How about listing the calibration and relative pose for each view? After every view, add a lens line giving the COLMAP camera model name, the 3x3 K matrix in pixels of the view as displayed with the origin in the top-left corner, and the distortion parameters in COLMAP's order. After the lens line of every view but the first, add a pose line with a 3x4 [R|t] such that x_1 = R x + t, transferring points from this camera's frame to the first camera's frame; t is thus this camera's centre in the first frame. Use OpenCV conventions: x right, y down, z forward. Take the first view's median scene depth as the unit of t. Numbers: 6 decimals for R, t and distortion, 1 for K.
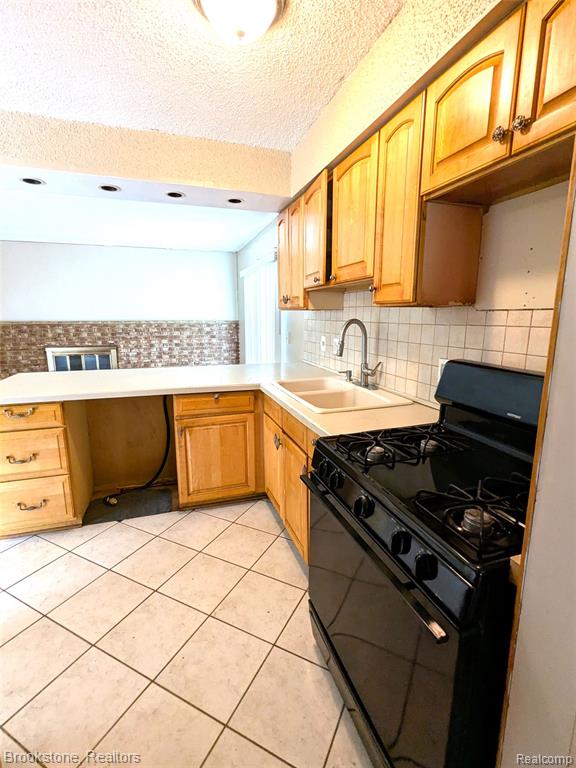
lens RADIAL K [[364.0, 0, 286.8], [0, 364.0, 386.4], [0, 0, 1]] dist [-0.001817, 0.002042]
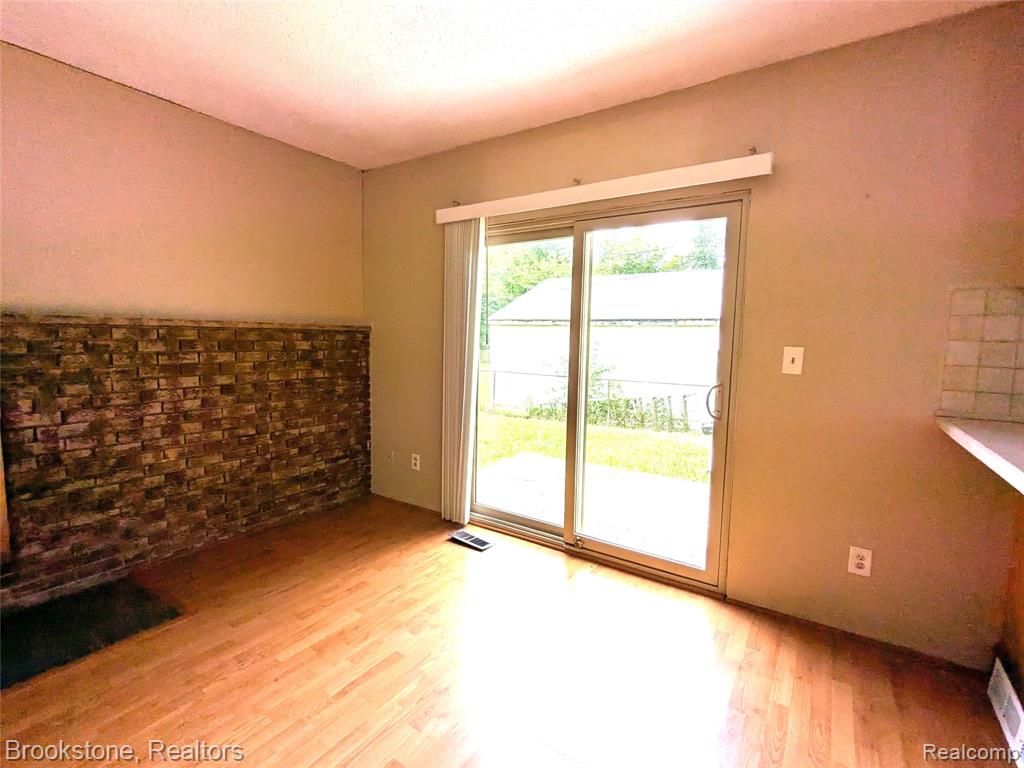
lens RADIAL K [[485.3, 0, 513.3], [0, 485.3, 385.7], [0, 0, 1]] dist [-0.001817, 0.002042]
pose [[0.796326, -0.046165, 0.603103, -0.376692], [0.094031, 0.994410, -0.048039, -0.072193], [-0.597513, 0.094965, 0.796216, 0.481217]]
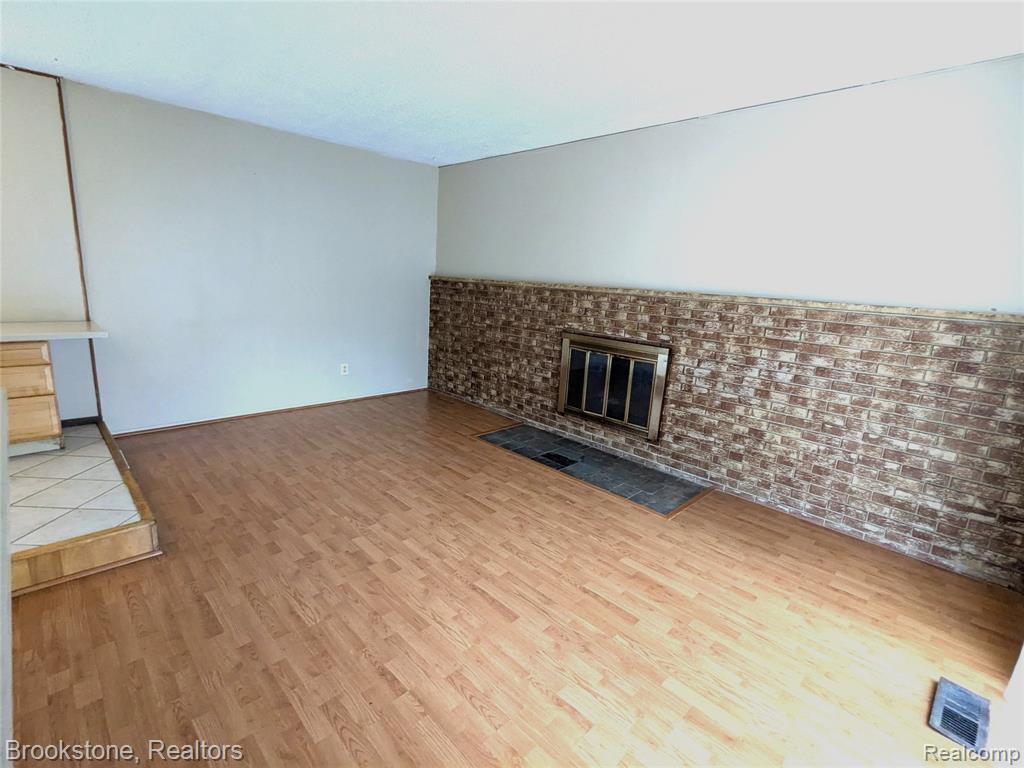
lens RADIAL K [[485.3, 0, 514.7], [0, 485.3, 383.2], [0, 0, 1]] dist [-0.001817, 0.002042]
pose [[0.438189, 0.218100, -0.872022, -0.023986], [-0.226896, 0.965541, 0.127475, -0.100049], [0.869775, 0.142000, 0.472575, 0.548349]]
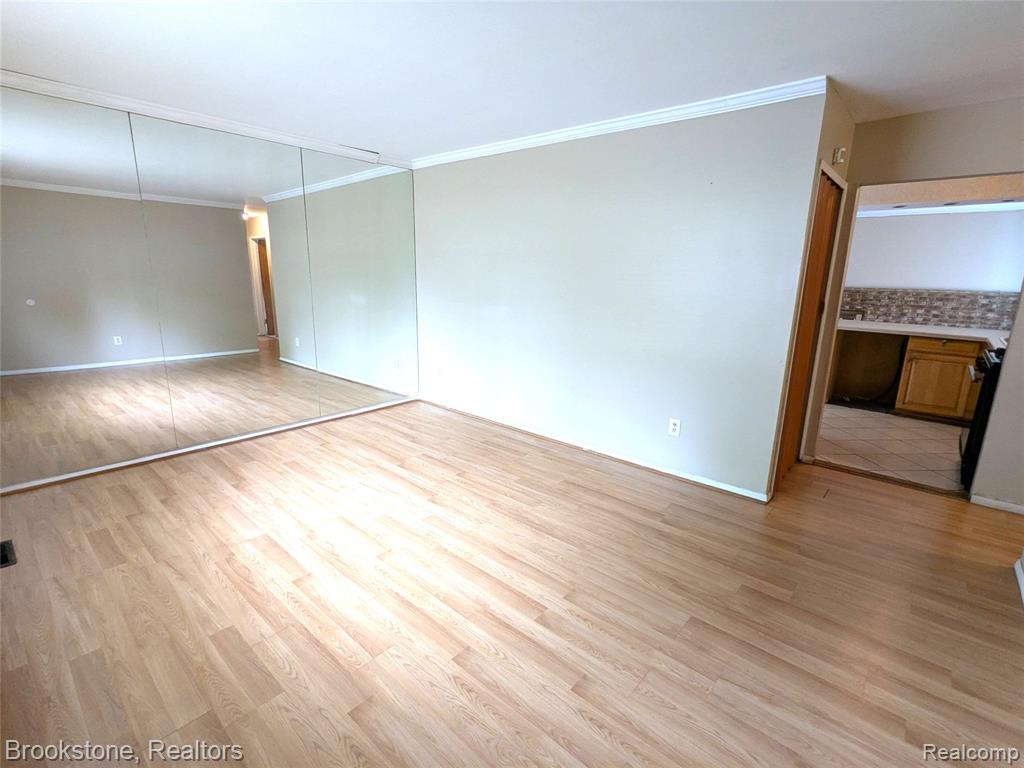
lens RADIAL K [[485.3, 0, 508.7], [0, 485.3, 382.8], [0, 0, 1]] dist [-0.001817, 0.002042]
pose [[0.507136, 0.202660, -0.837700, 0.233985], [-0.185160, 0.974885, 0.123754, 0.107240], [0.841742, 0.092348, 0.531924, -0.601965]]
